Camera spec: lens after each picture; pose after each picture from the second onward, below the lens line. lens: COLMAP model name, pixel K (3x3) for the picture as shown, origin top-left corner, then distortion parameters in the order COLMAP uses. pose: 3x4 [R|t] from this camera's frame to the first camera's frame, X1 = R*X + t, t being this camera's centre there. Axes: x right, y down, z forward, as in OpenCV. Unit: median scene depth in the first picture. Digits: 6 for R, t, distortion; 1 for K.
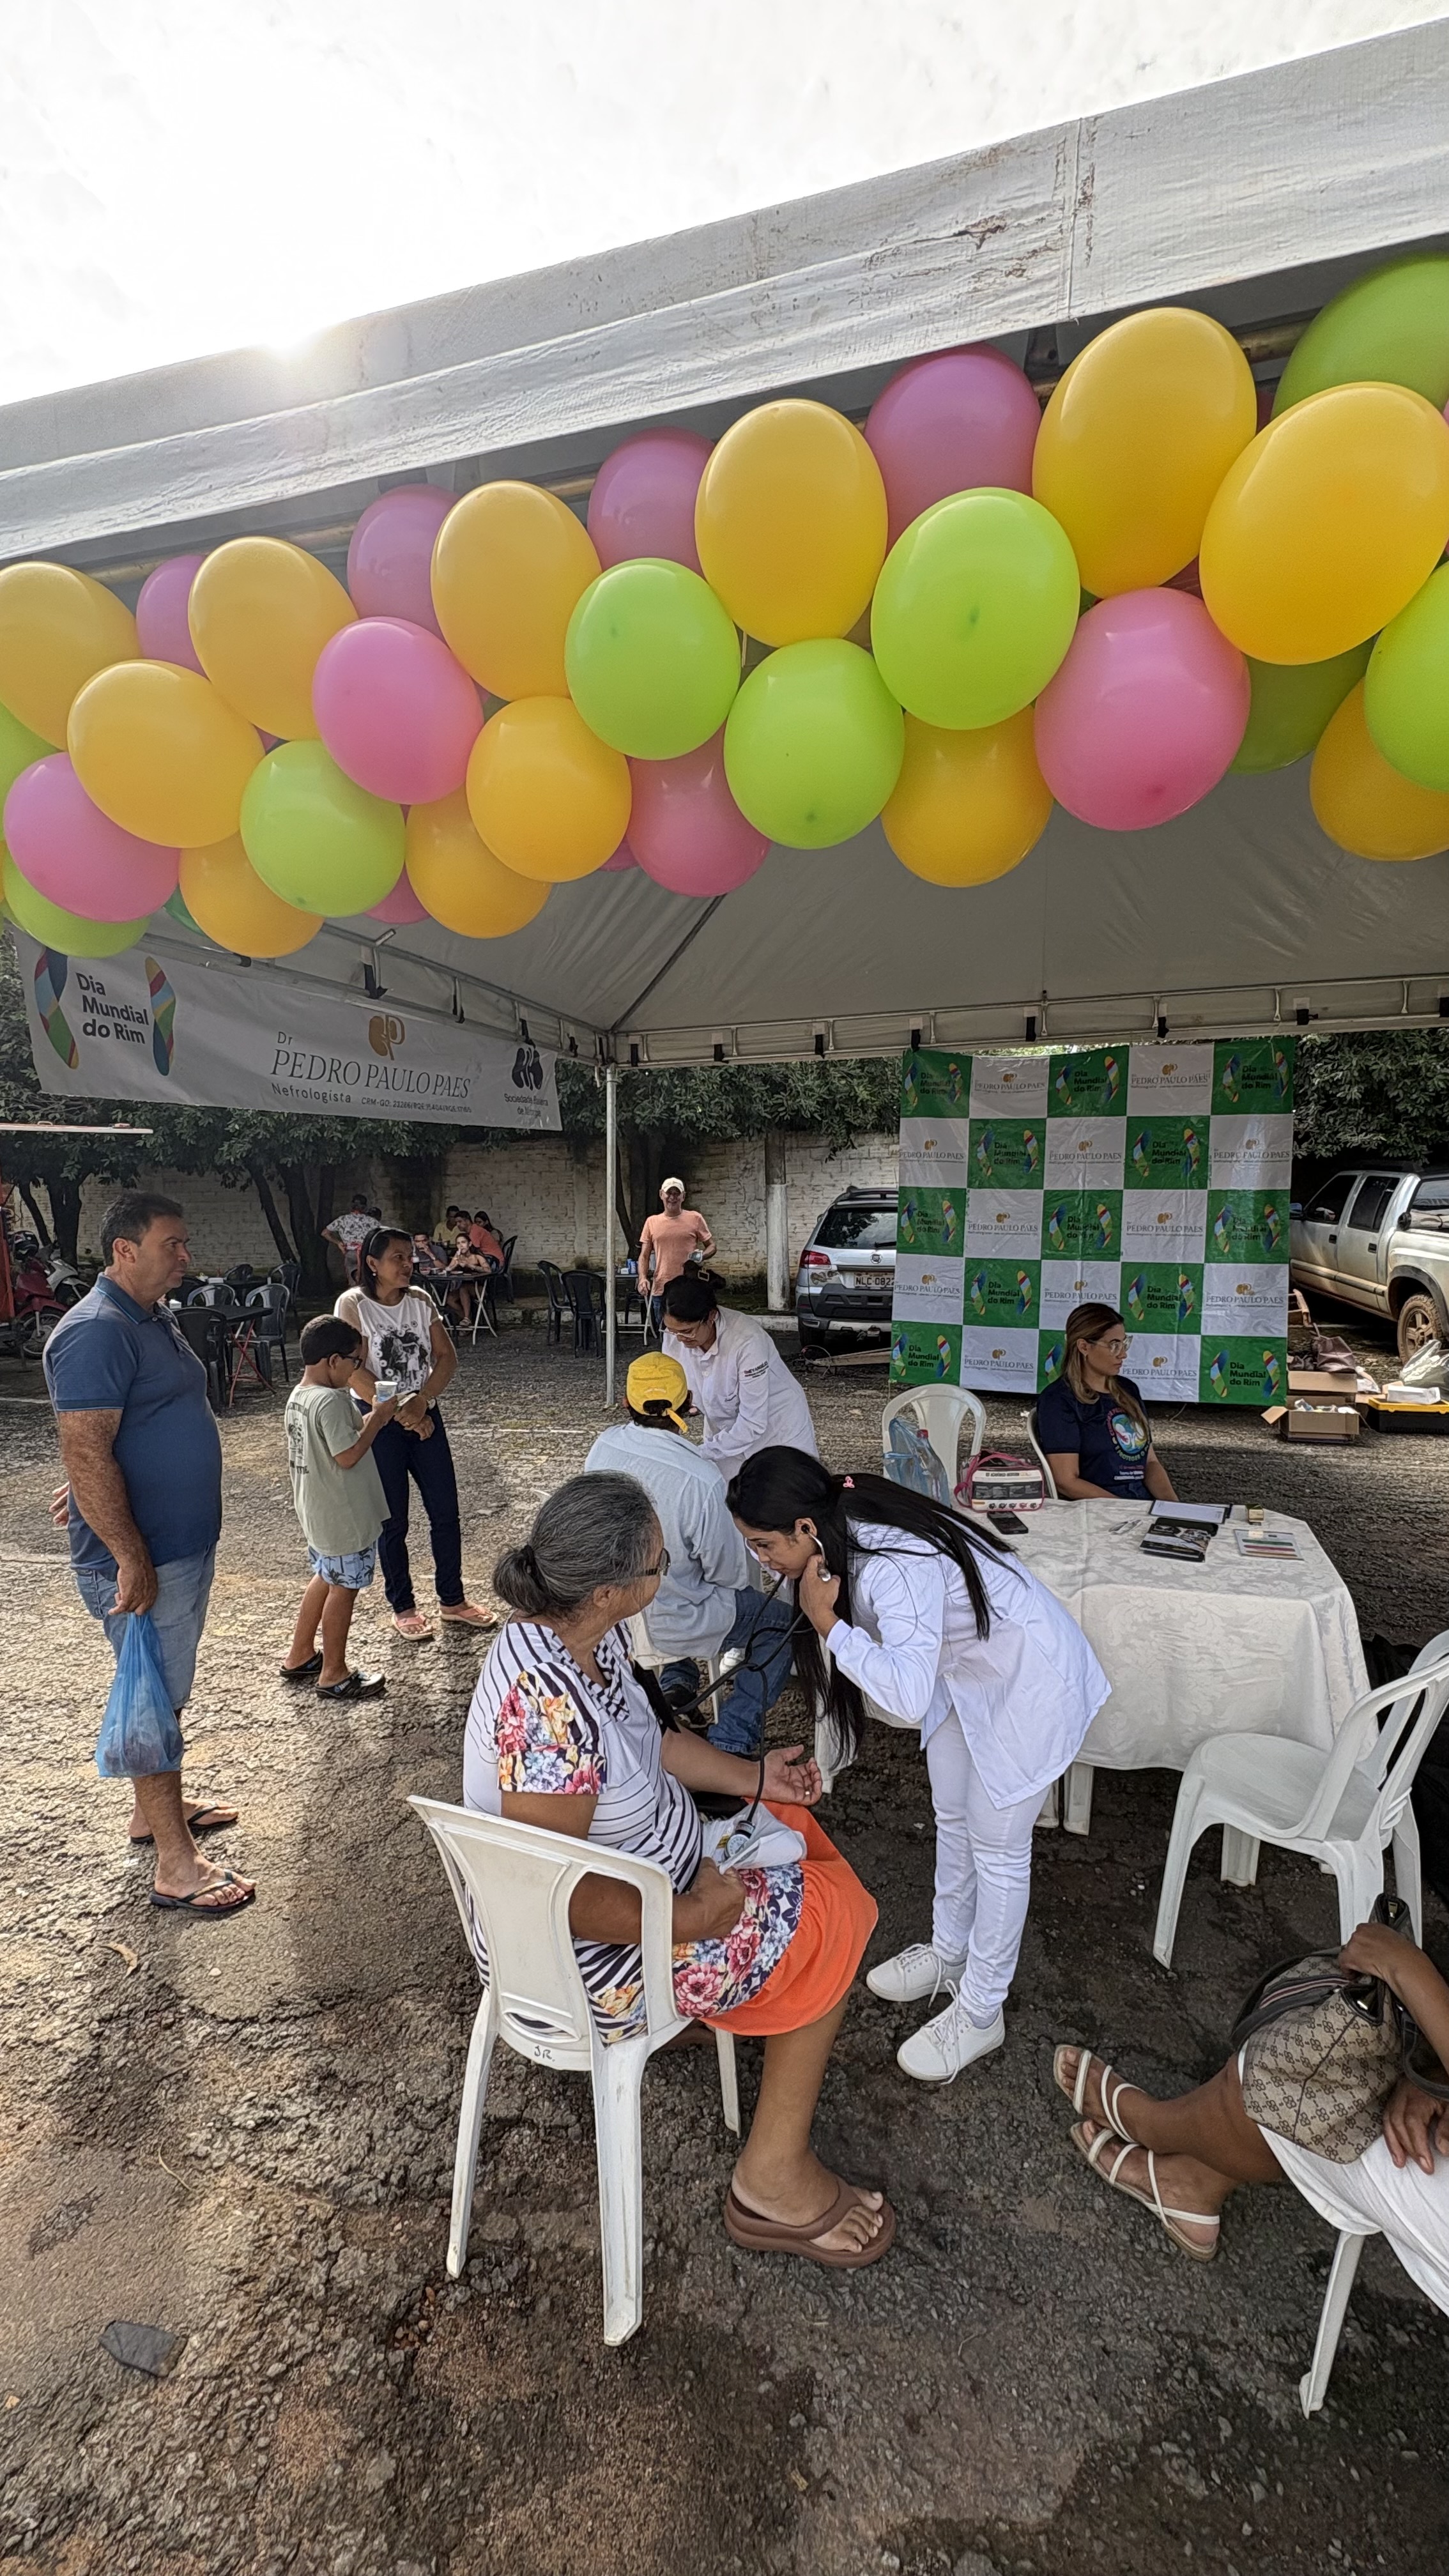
lens RADIAL K [[1024.6, 0, 722.3], [0, 1024.6, 1285.0], [0, 0, 1]] dist [0.000967, -0.000133]
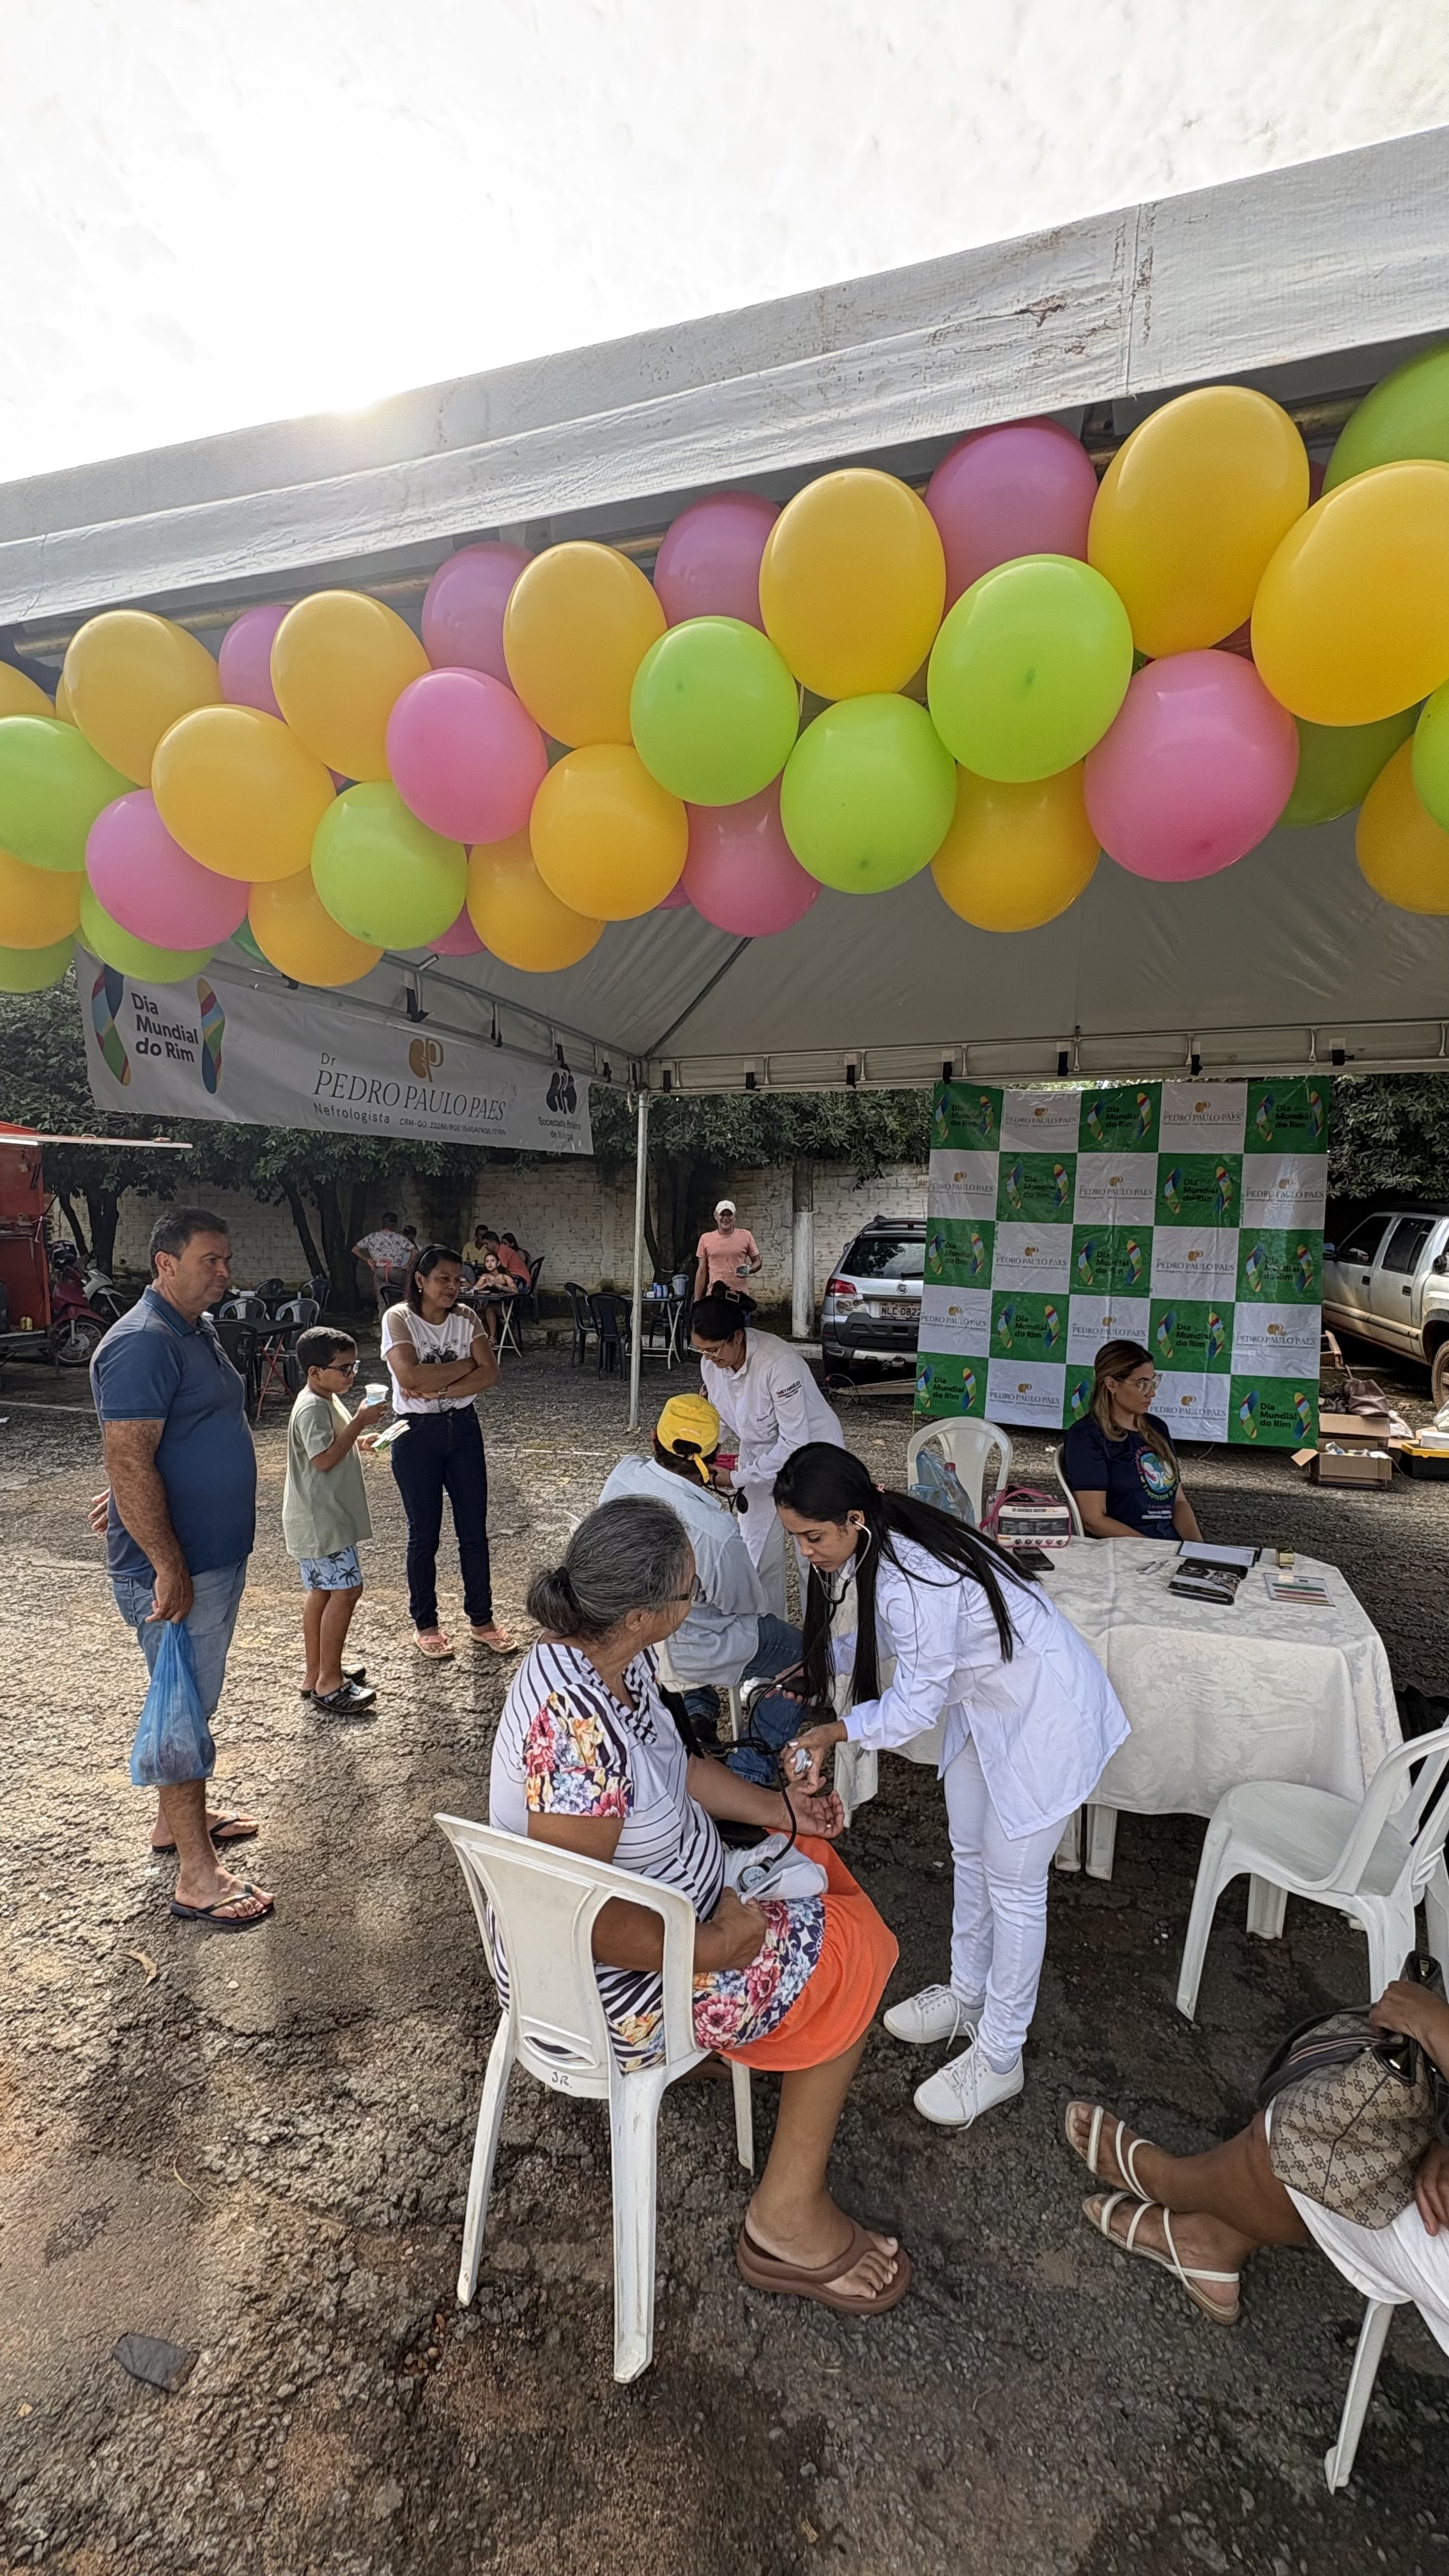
lens RADIAL K [[1024.6, 0, 722.3], [0, 1024.6, 1285.0], [0, 0, 1]] dist [0.000967, -0.000133]
pose [[0.999425, 0.024978, -0.022938, -0.009348], [-0.025539, 0.999374, -0.024500, -0.002006], [0.022312, 0.025071, 0.999437, -0.009028]]
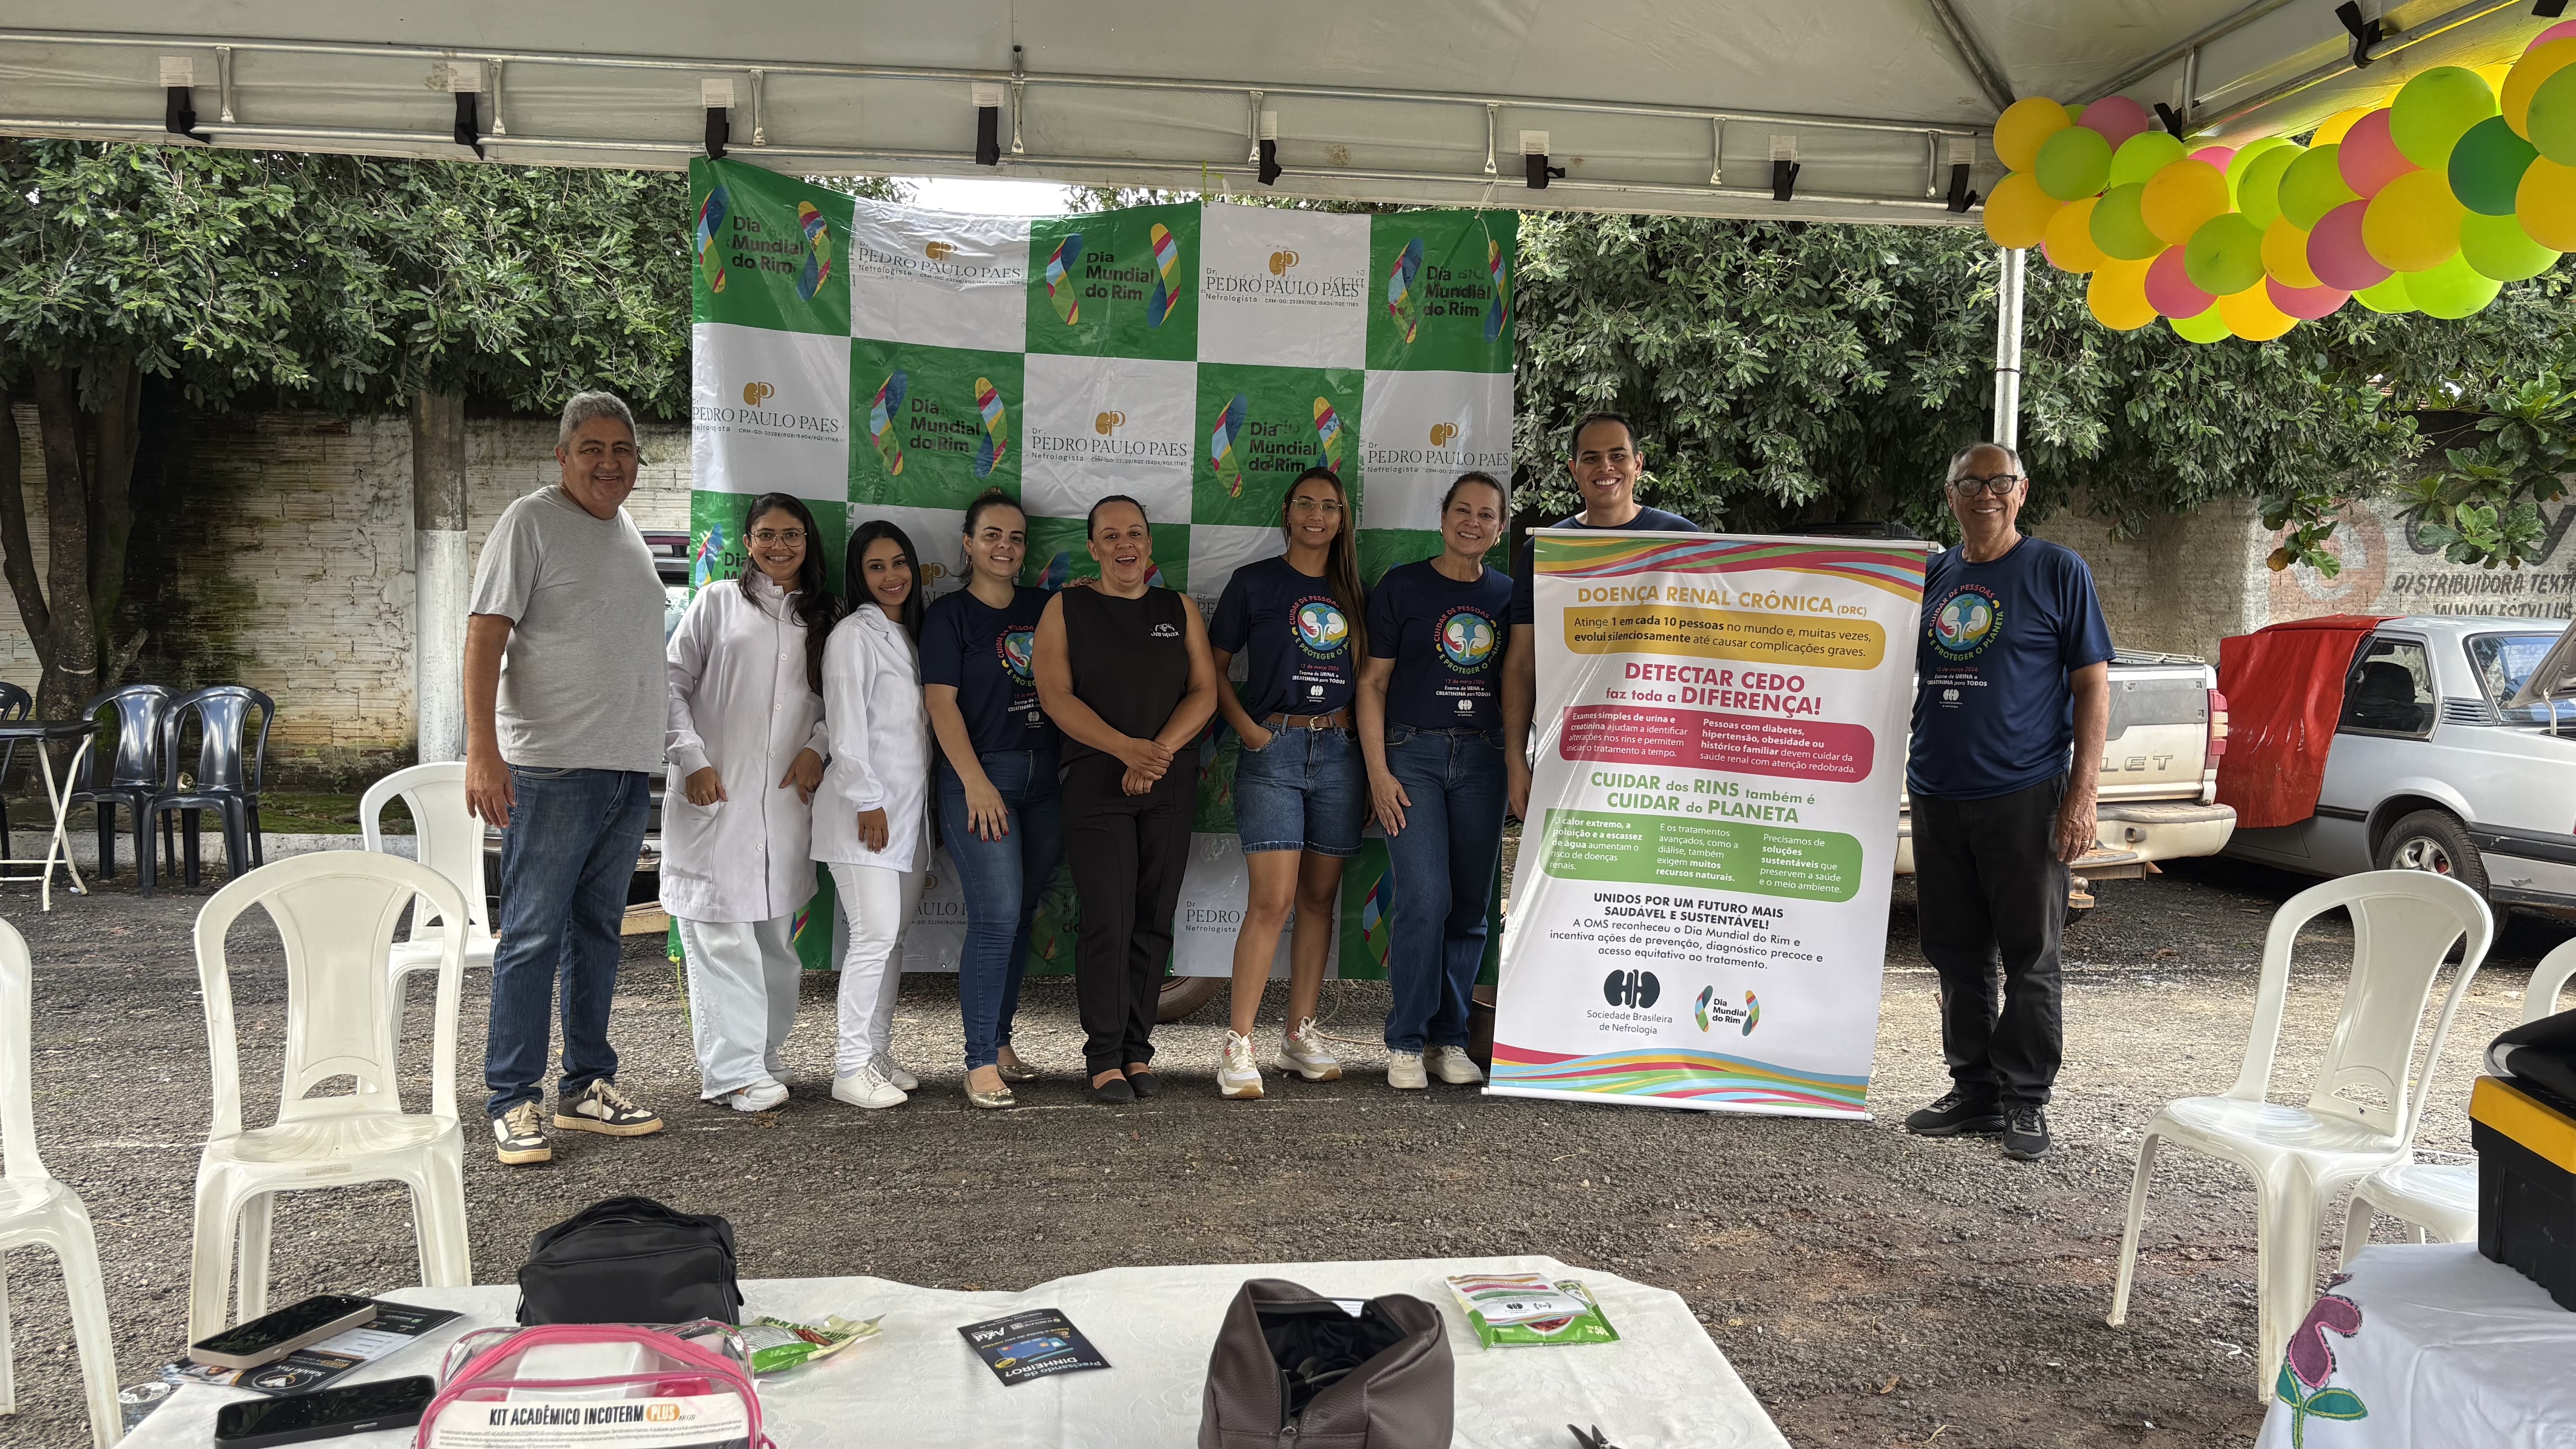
lens RADIAL K [[1958.5, 0, 1288.0], [0, 1958.5, 724.5], [0, 0, 1]] dist [0.000318, -0.000032]
pose [[0.914638, 0.013865, 0.404036, 0.234260], [0.002144, 0.999231, -0.039144, 0.080357], [-0.404268, 0.036669, 0.913905, 0.553407]]
